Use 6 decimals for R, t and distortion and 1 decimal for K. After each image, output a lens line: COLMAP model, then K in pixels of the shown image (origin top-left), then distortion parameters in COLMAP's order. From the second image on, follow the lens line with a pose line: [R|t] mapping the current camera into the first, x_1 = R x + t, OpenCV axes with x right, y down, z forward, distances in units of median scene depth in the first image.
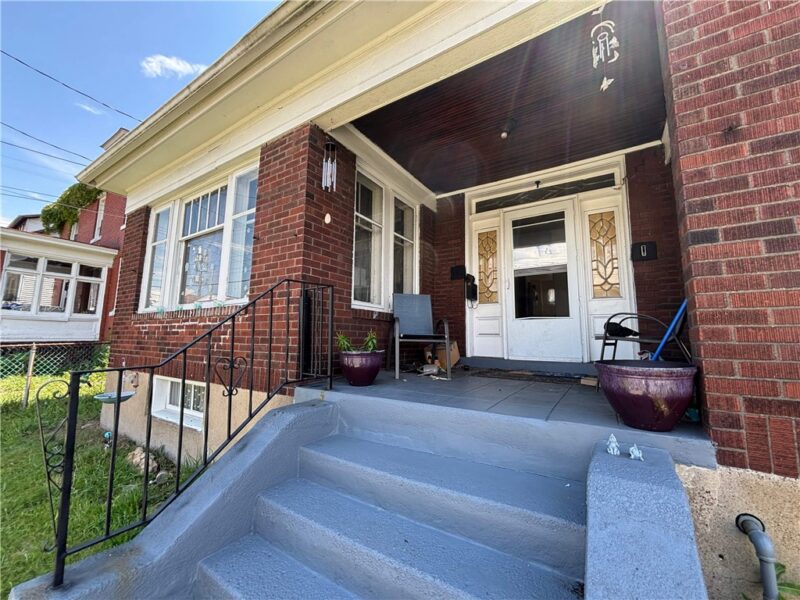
lens RADIAL K [[321.9, 0, 403.5], [0, 321.9, 300.1], [0, 0, 1]] dist [0.006175, -0.001655]
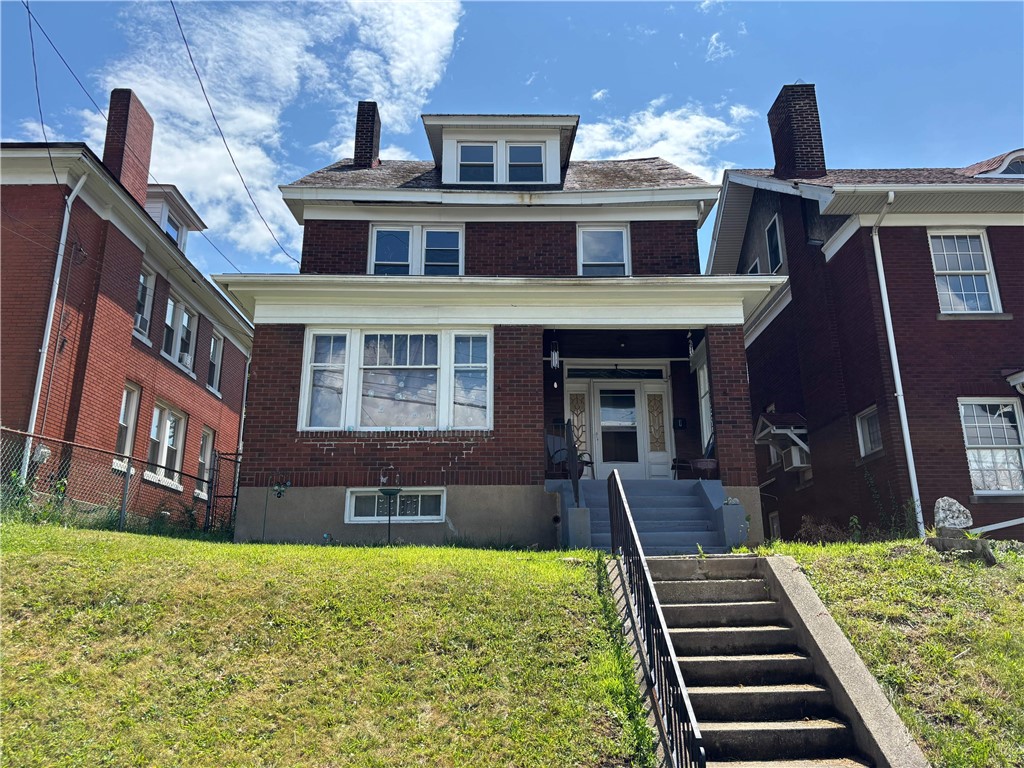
lens RADIAL K [[766.7, 0, 511.6], [0, 766.7, 382.0], [0, 0, 1]] dist [0.012538, 0.000494]
pose [[0.838419, 0.134032, 0.528289, -1.852795], [-0.054472, 0.985044, -0.163465, 0.293969], [-0.542298, 0.108275, 0.833181, -1.627122]]
